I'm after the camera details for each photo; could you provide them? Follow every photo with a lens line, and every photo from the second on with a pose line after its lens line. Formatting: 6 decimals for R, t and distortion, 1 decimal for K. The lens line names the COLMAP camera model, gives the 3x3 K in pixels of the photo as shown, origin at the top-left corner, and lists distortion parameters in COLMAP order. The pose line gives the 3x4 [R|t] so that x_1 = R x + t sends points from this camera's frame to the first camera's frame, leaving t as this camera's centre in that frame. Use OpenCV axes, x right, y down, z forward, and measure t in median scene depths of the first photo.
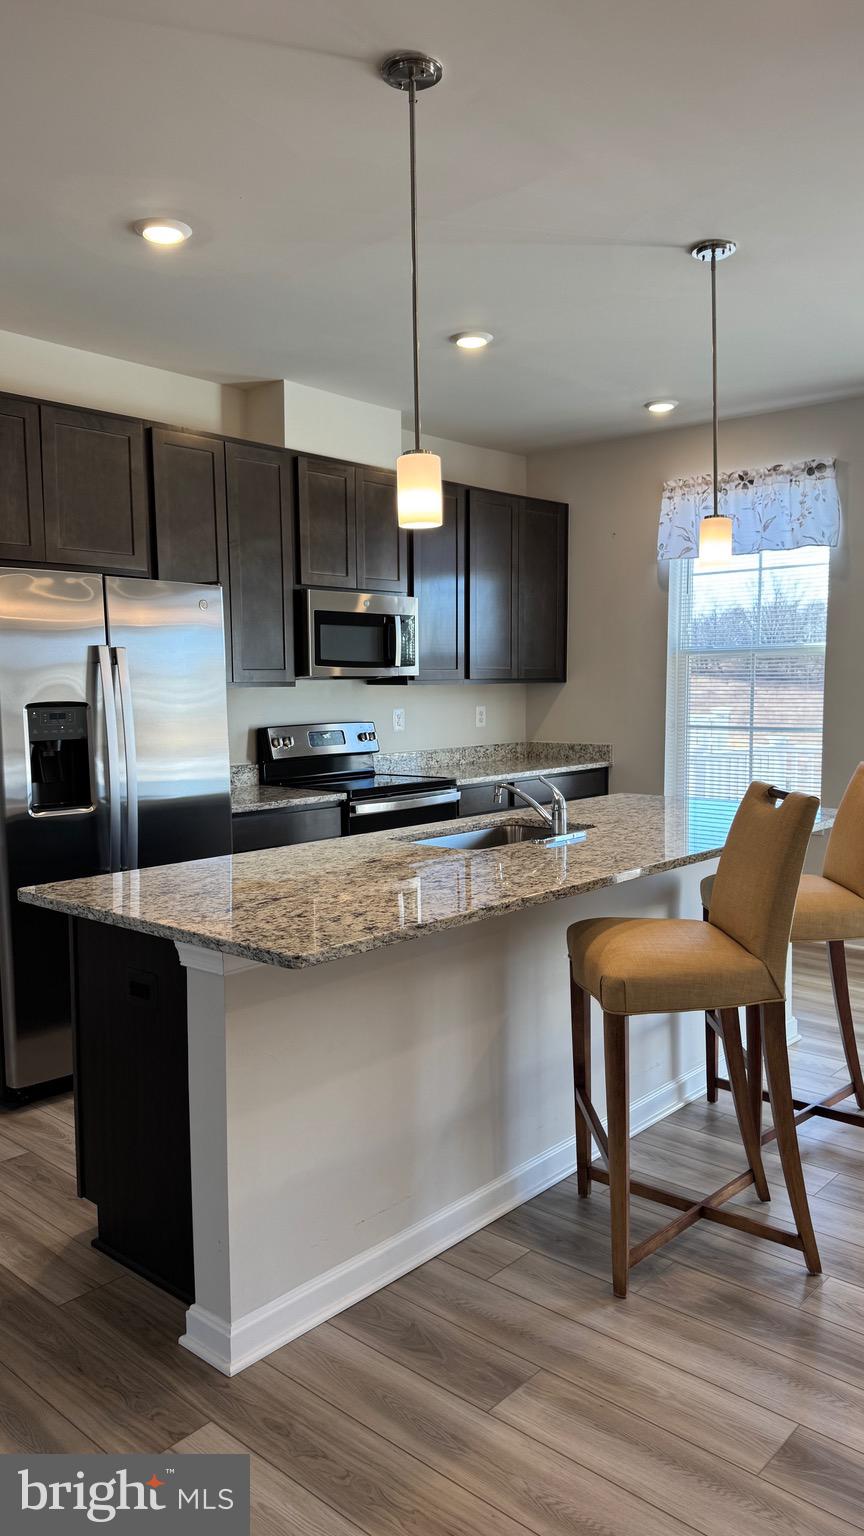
lens RADIAL K [[1081.6, 0, 381.8], [0, 1081.6, 775.3], [0, 0, 1]] dist [0.000669, -0.008198]
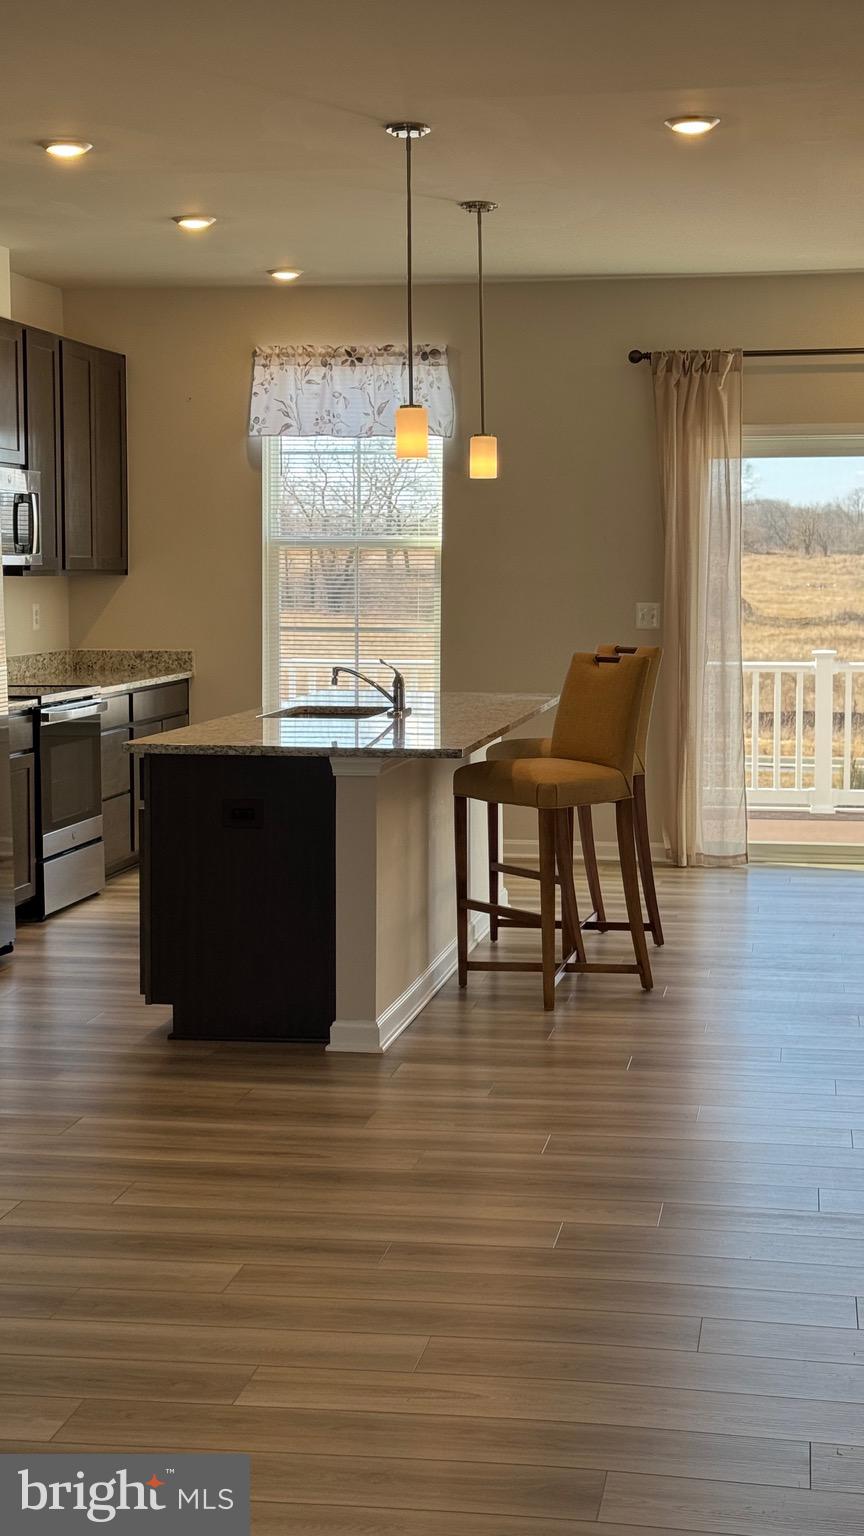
lens RADIAL K [[2193.5, 0, 437.1], [0, 2193.5, 767.0], [0, 0, 1]] dist [0.058729, 0.000000]
pose [[0.827451, -0.038784, 0.560197, -0.659233], [0.037577, 0.999200, 0.013674, 0.050862], [-0.560279, 0.009736, 0.828247, -0.575029]]
